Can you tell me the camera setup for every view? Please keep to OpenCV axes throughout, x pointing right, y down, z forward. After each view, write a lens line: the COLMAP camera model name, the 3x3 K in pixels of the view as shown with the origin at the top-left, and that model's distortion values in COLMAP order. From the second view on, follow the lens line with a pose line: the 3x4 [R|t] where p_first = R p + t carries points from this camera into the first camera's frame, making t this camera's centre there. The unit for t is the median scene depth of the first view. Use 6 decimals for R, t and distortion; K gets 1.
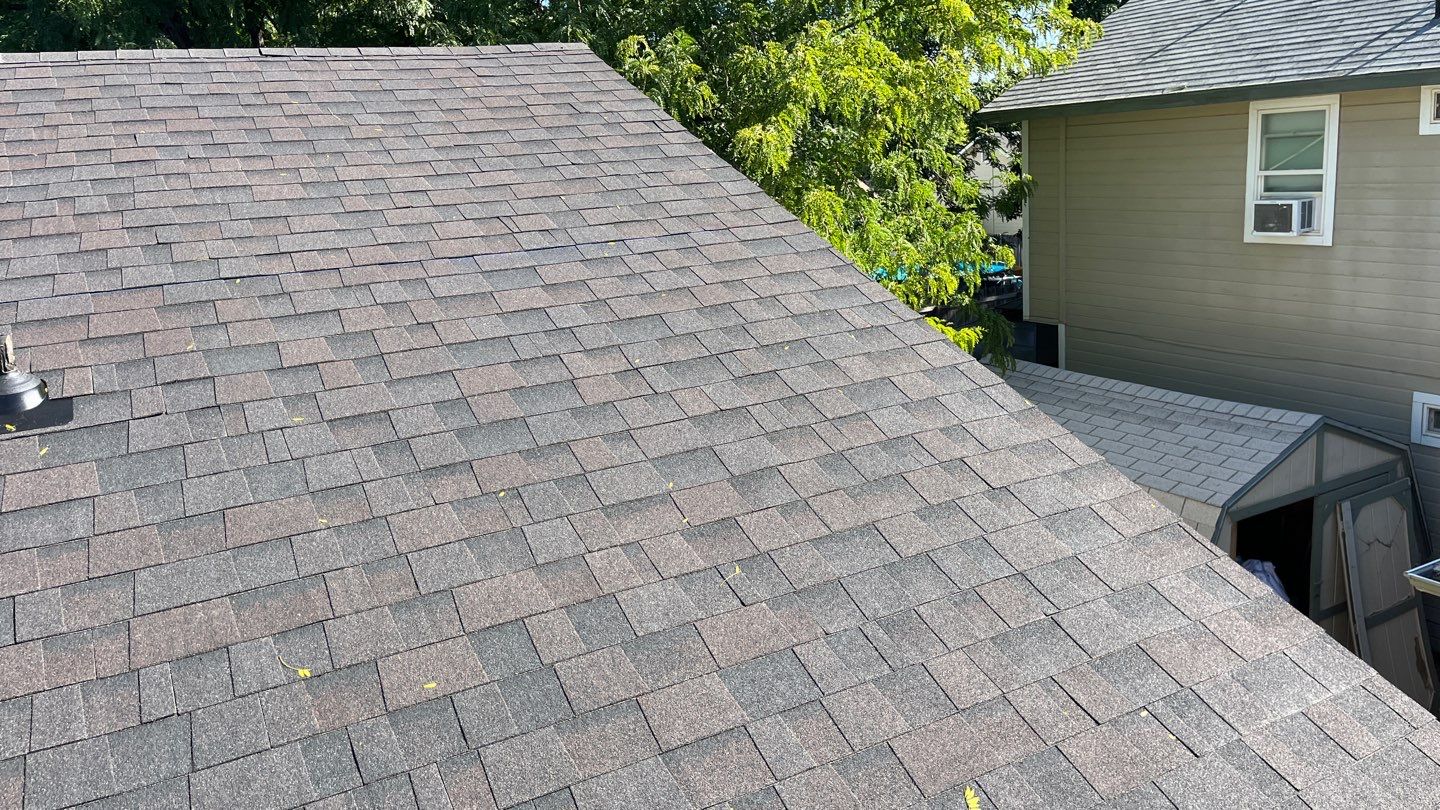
lens RADIAL K [[1085.0, 0, 722.3], [0, 1085.0, 405.0], [0, 0, 1]] dist [-0.025839, -0.004933]
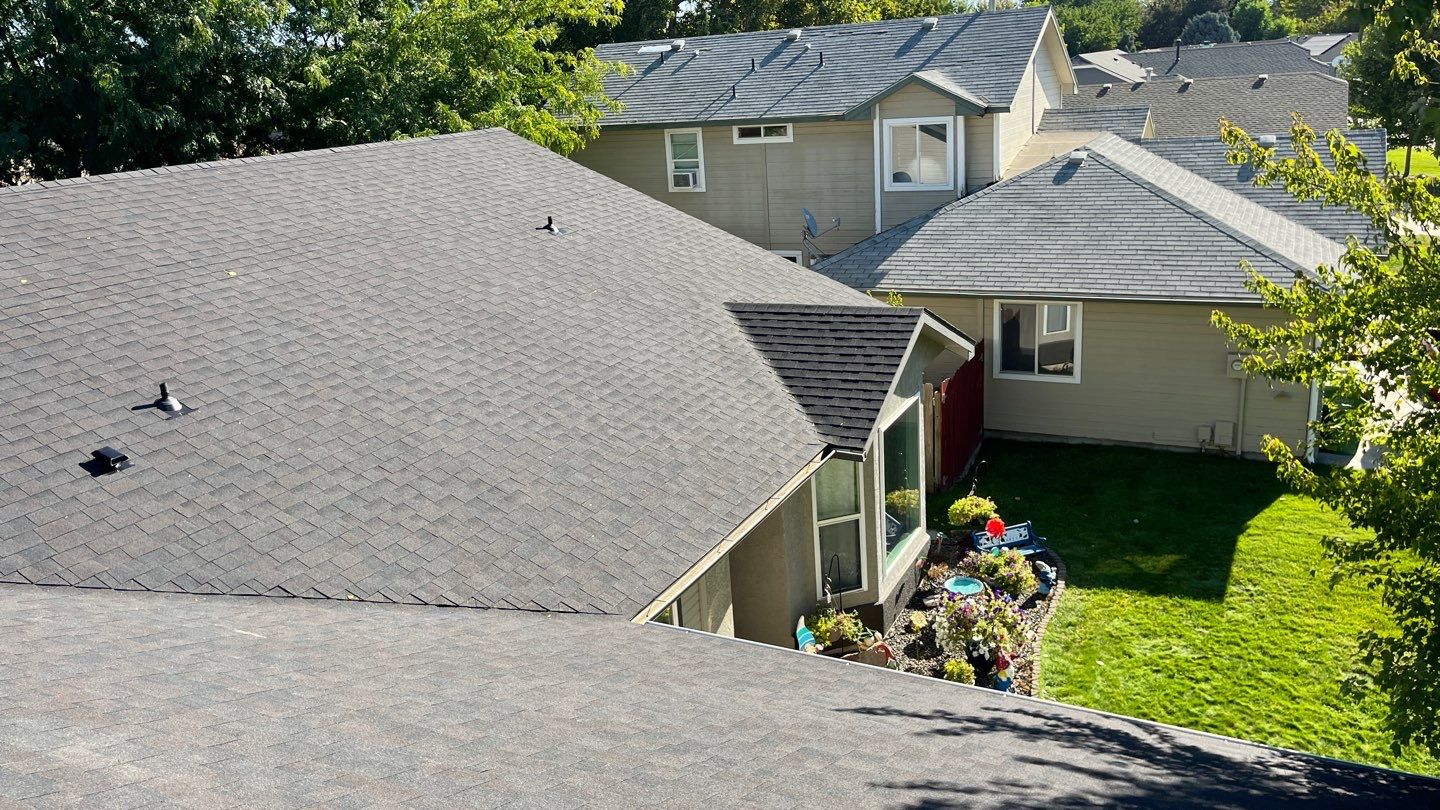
lens RADIAL K [[1085.0, 0, 722.0], [0, 1085.0, 397.8], [0, 0, 1]] dist [-0.025839, -0.004933]
pose [[0.822649, -0.144460, 0.549891, -0.747663], [0.132395, 0.989267, 0.061821, 0.150224], [-0.552920, 0.021946, 0.832945, -0.948018]]
